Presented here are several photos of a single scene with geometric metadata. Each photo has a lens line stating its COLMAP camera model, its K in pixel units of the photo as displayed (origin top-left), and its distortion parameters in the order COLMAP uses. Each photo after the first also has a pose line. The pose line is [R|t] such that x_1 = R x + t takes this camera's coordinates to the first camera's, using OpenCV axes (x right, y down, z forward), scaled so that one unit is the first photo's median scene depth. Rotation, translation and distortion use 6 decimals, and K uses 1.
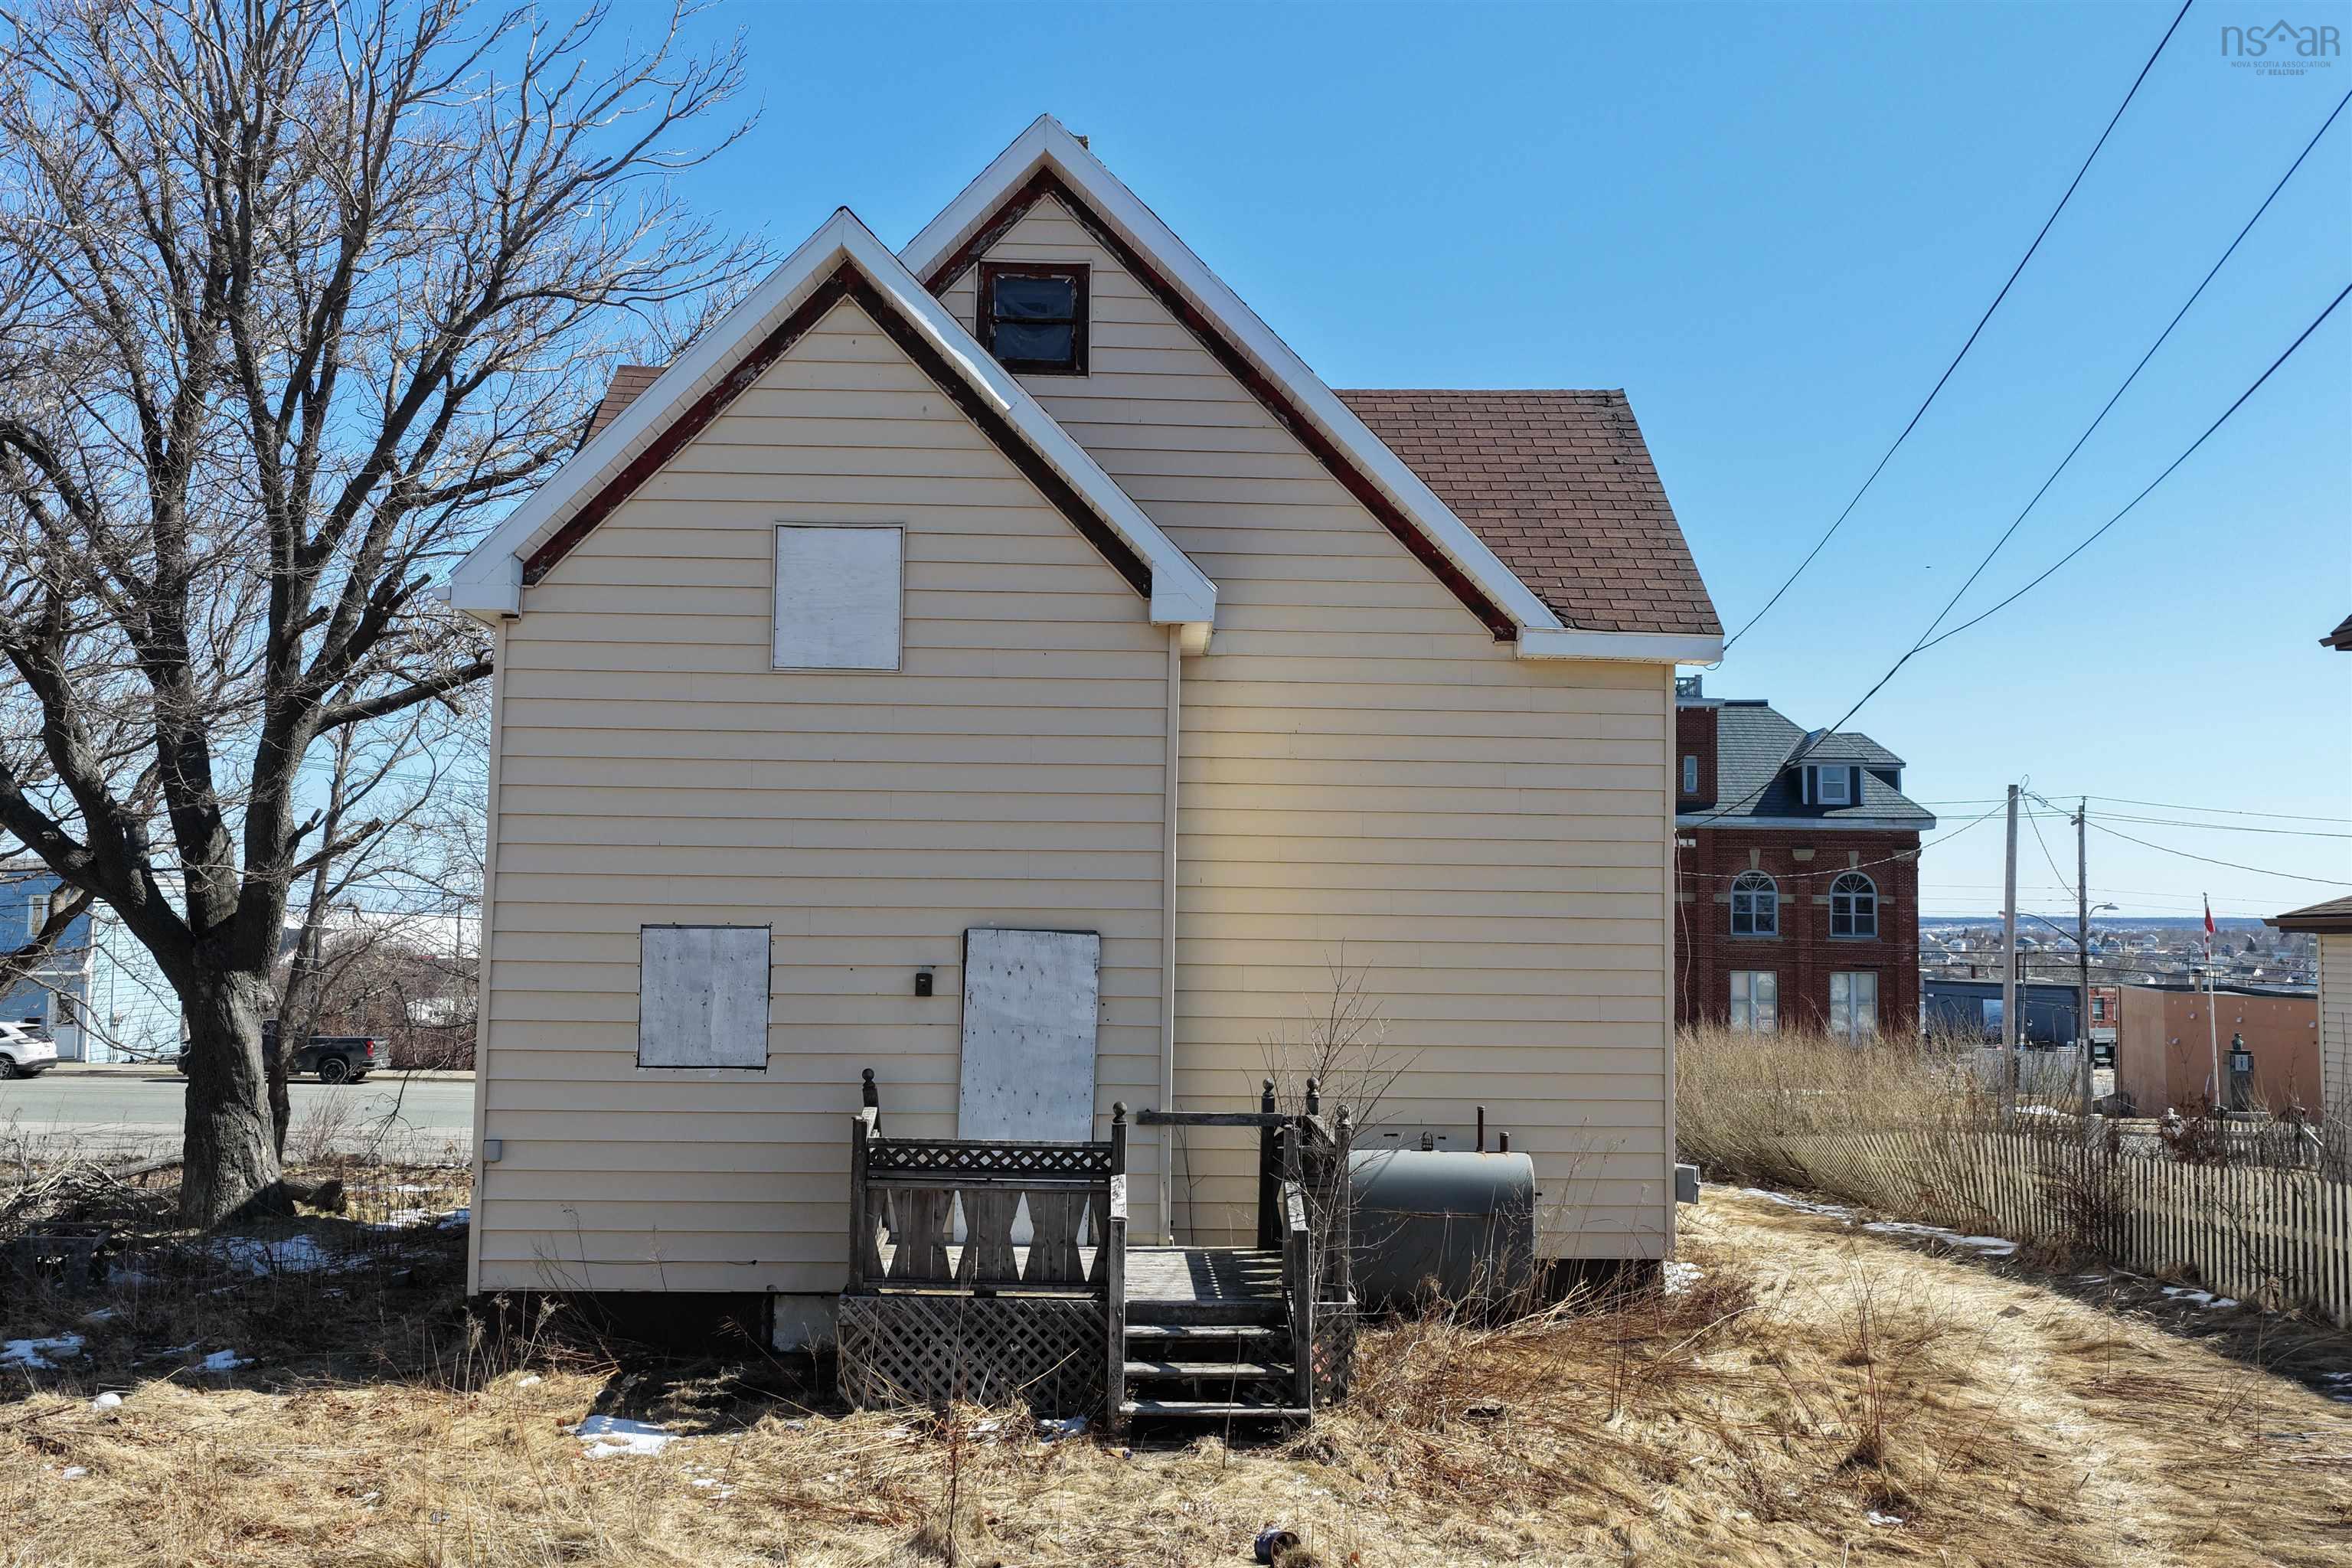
lens RADIAL K [[1926.3, 0, 1159.3], [0, 1926.3, 794.7], [0, 0, 1]] dist [-0.008062, 0.008106]
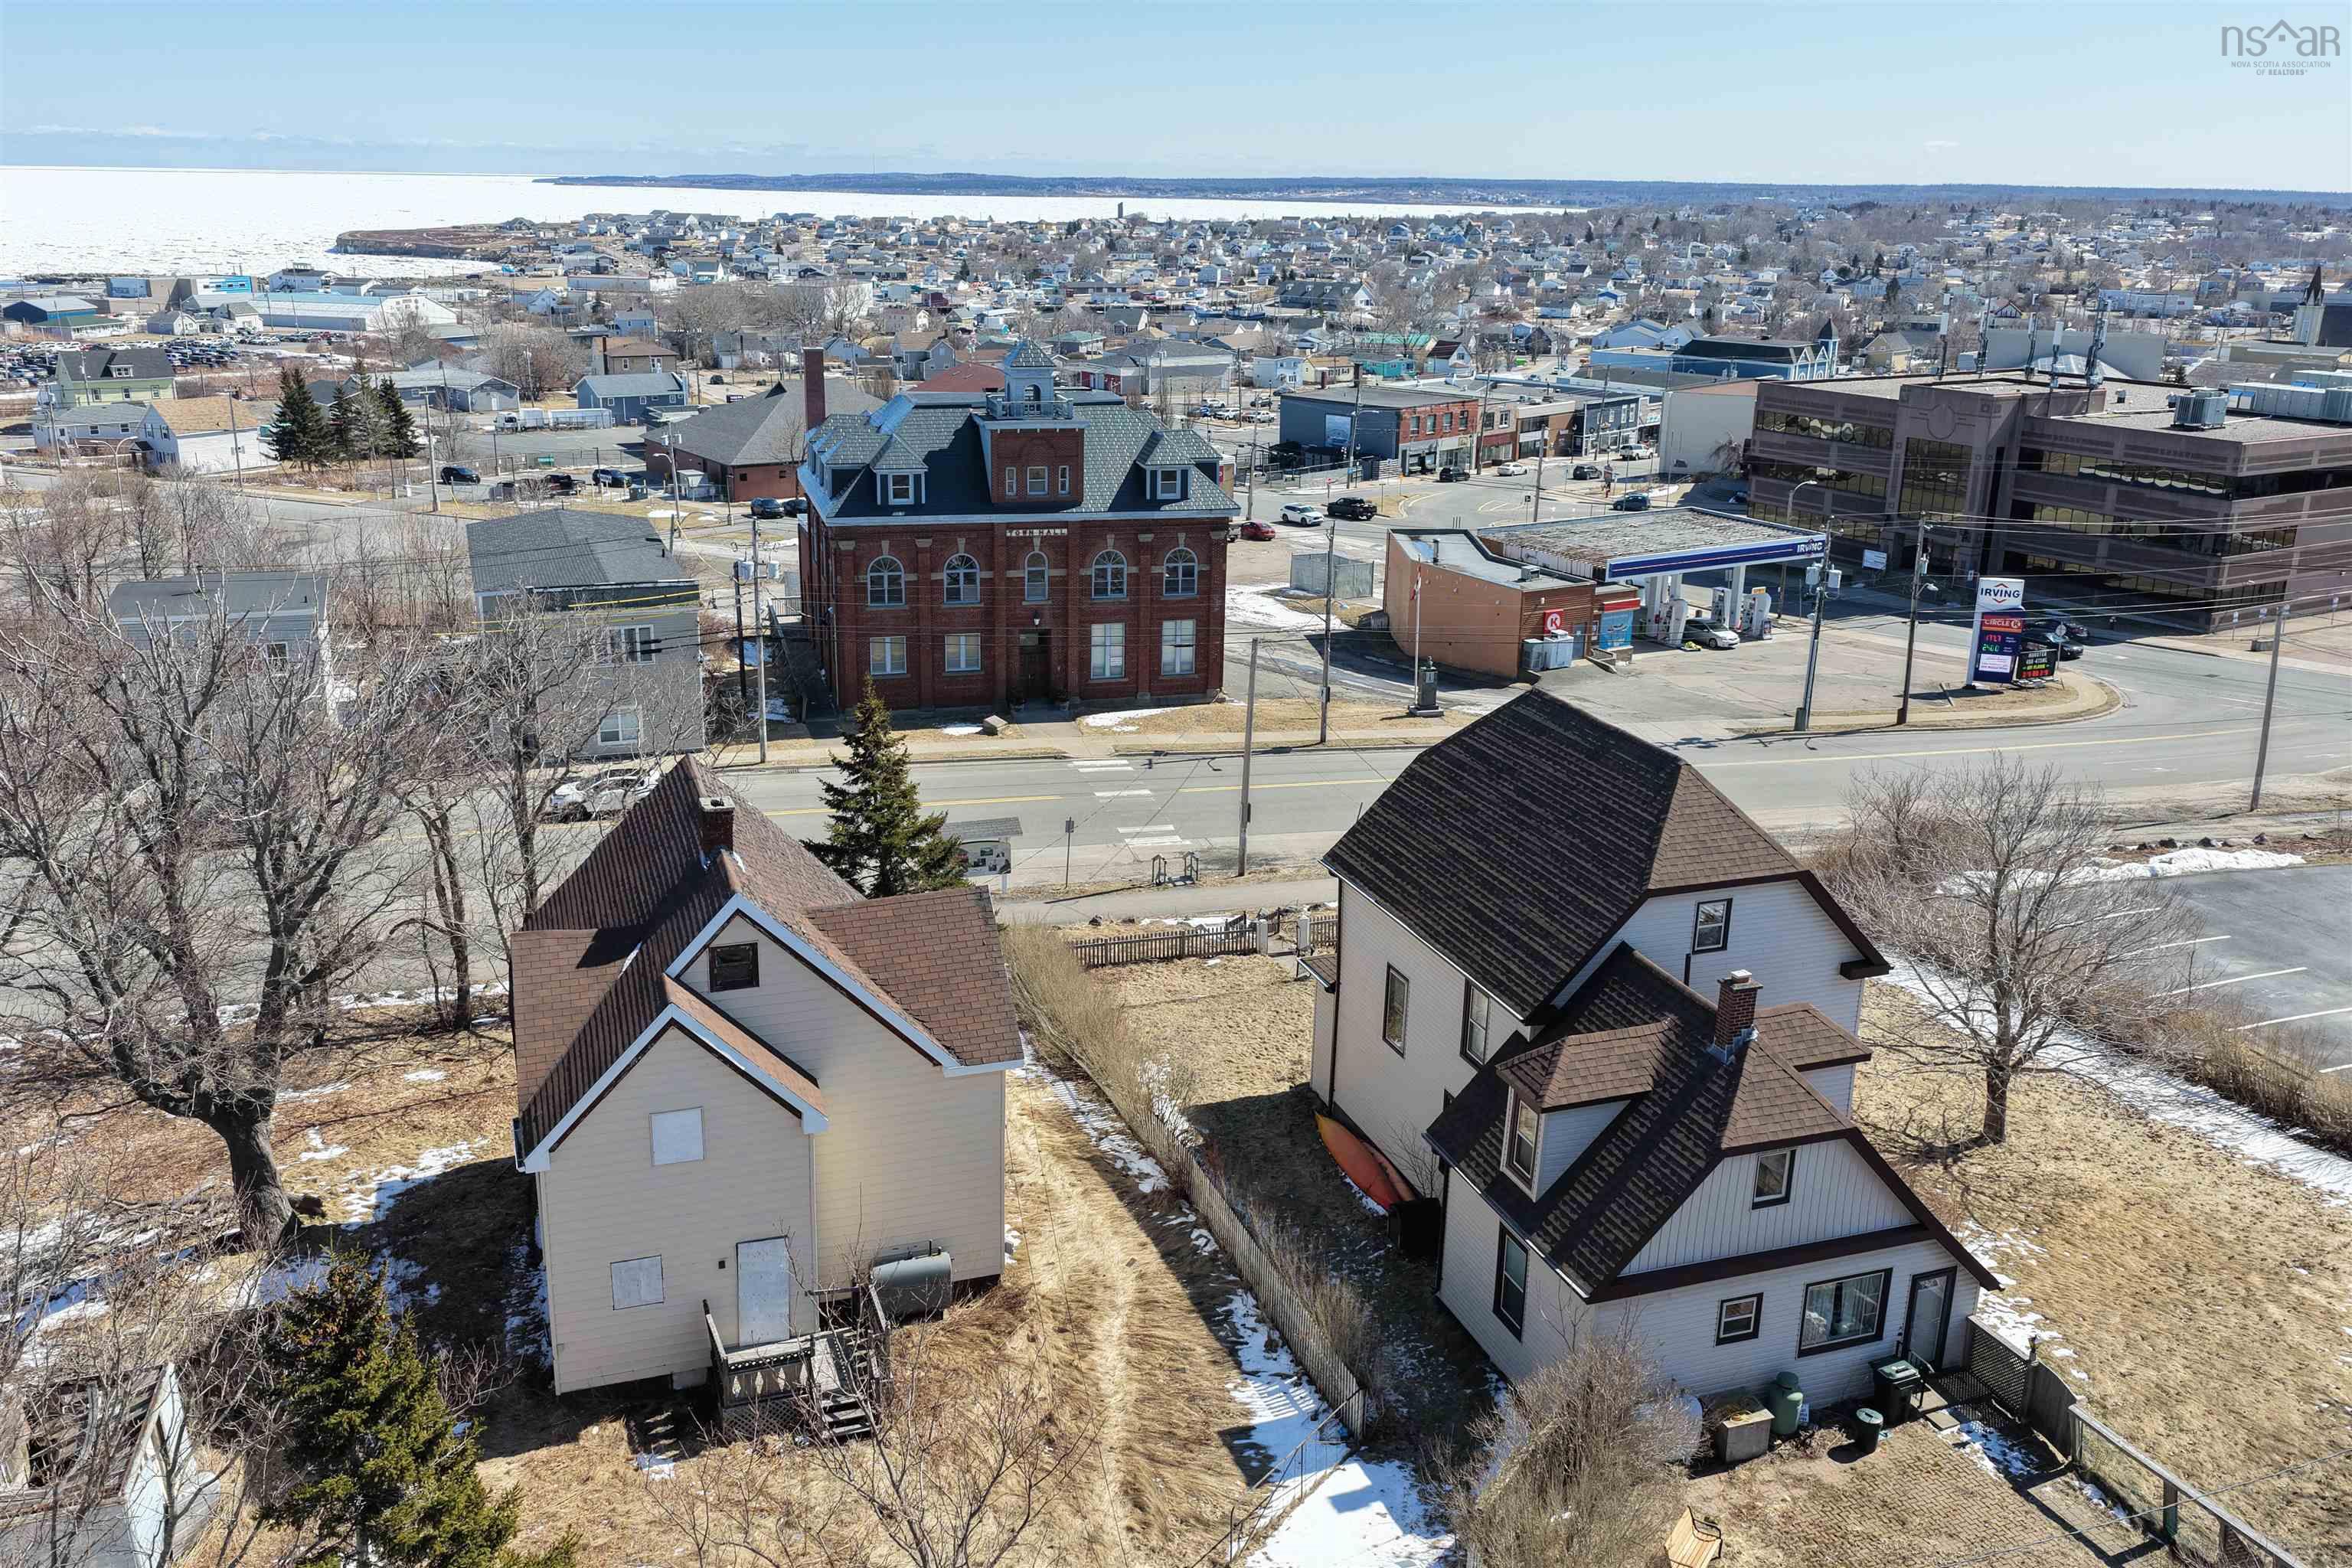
lens RADIAL K [[1926.3, 0, 1176.9], [0, 1926.3, 782.3], [0, 0, 1]] dist [-0.008062, 0.008106]
pose [[0.953653, -0.080805, 0.289855, -0.235738], [-0.031101, 0.931641, 0.362045, -1.470104], [-0.299296, -0.354281, 0.885950, -1.271759]]
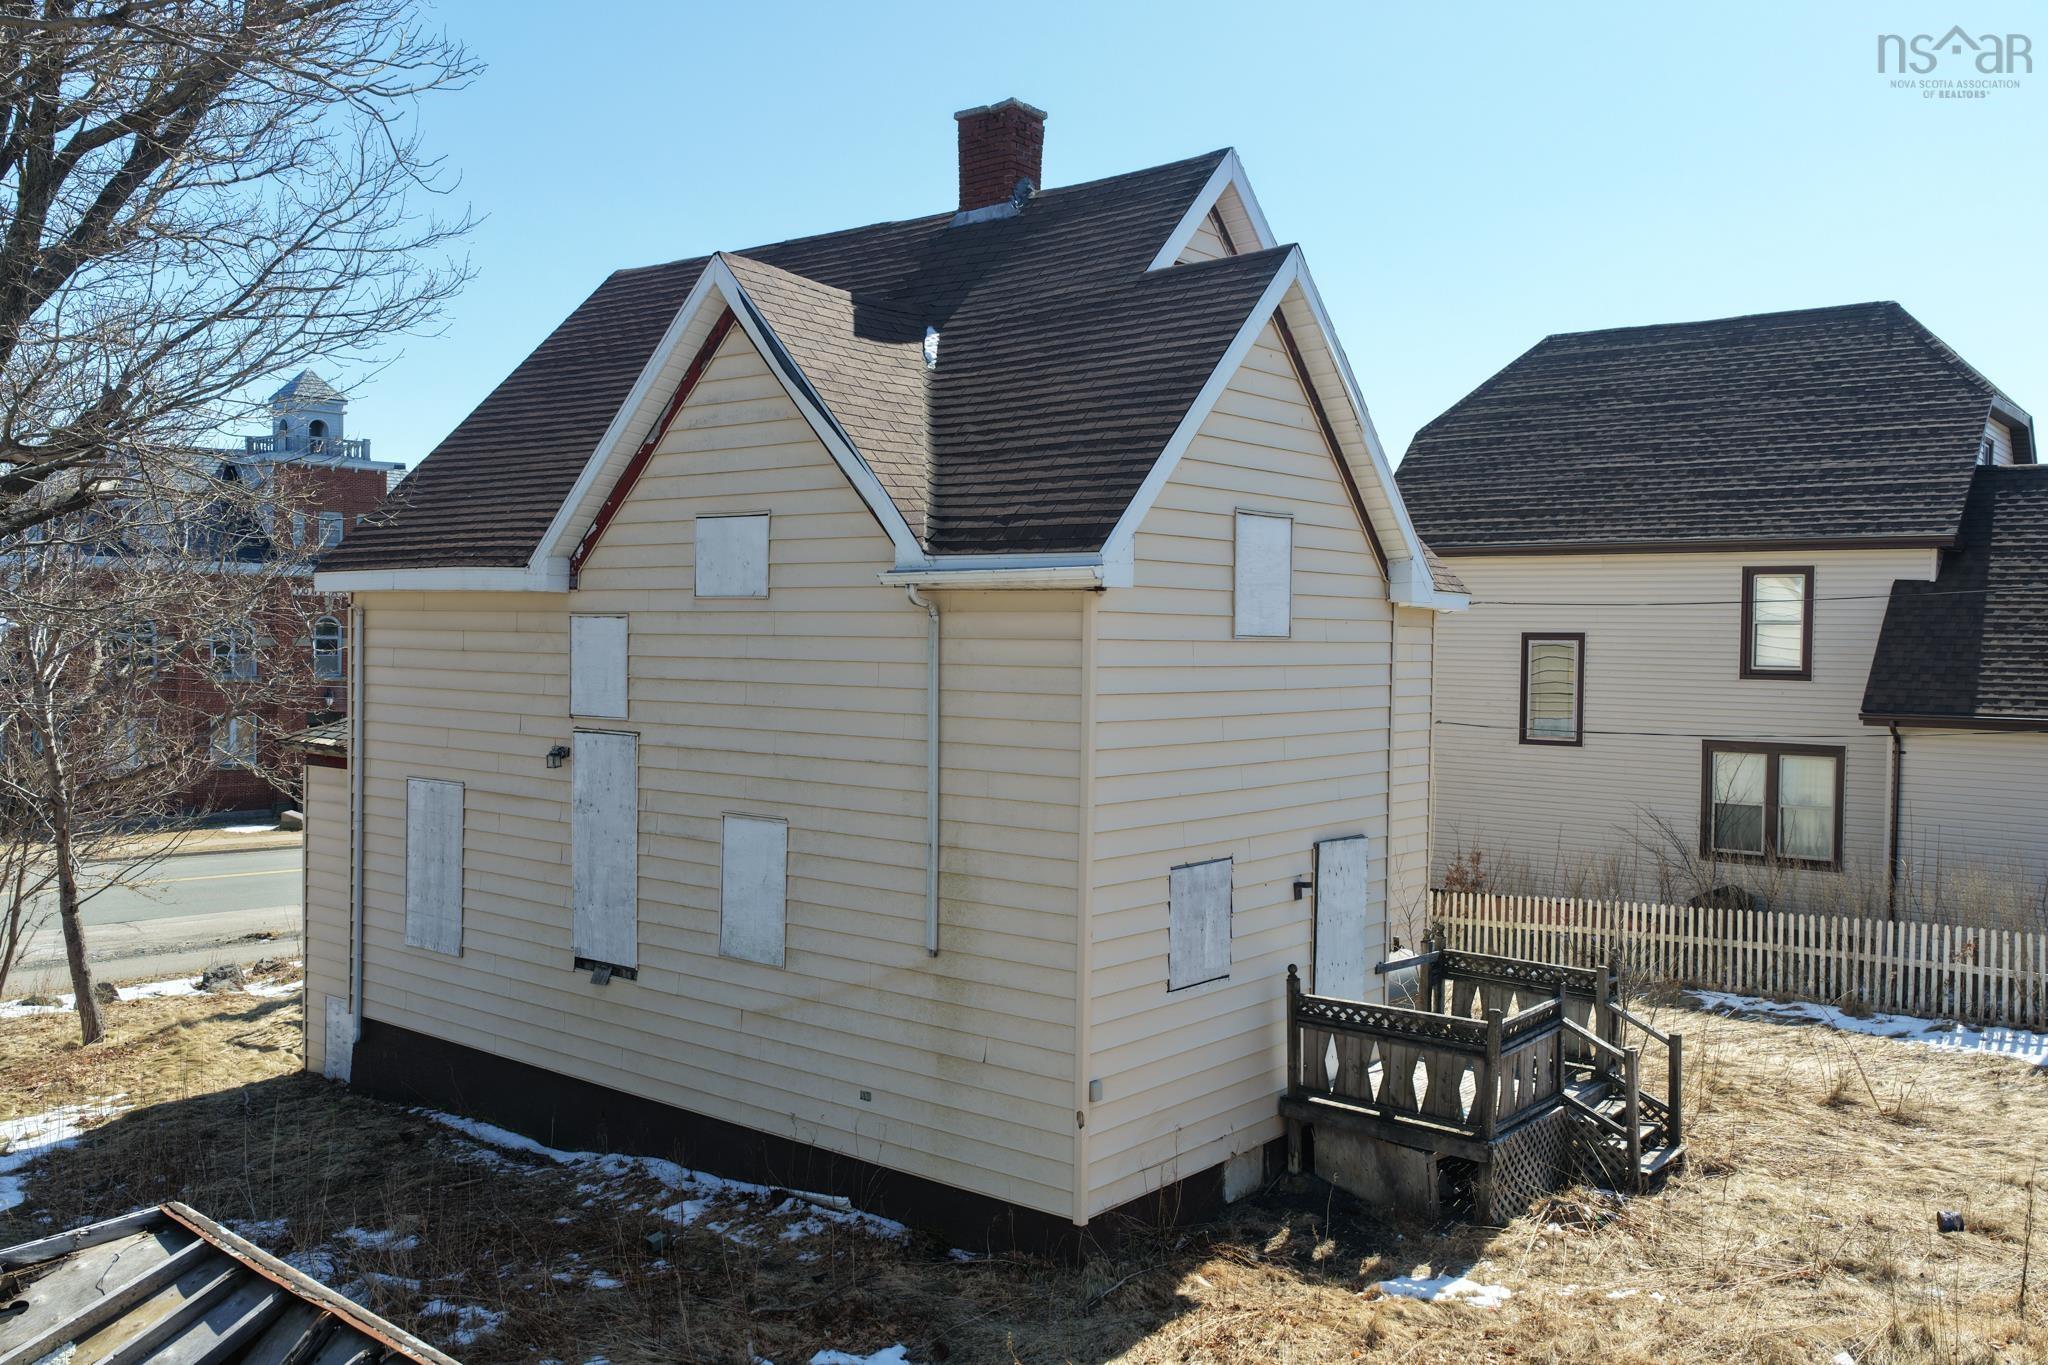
lens RADIAL K [[1677.3, 0, 1023.8], [0, 1677.3, 674.6], [0, 0, 1]] dist [-0.008062, 0.008106]
pose [[0.670581, -0.018171, 0.741614, -1.028155], [-0.054356, 0.995809, 0.073549, -0.109341], [-0.739843, -0.089631, 0.666783, 0.413893]]
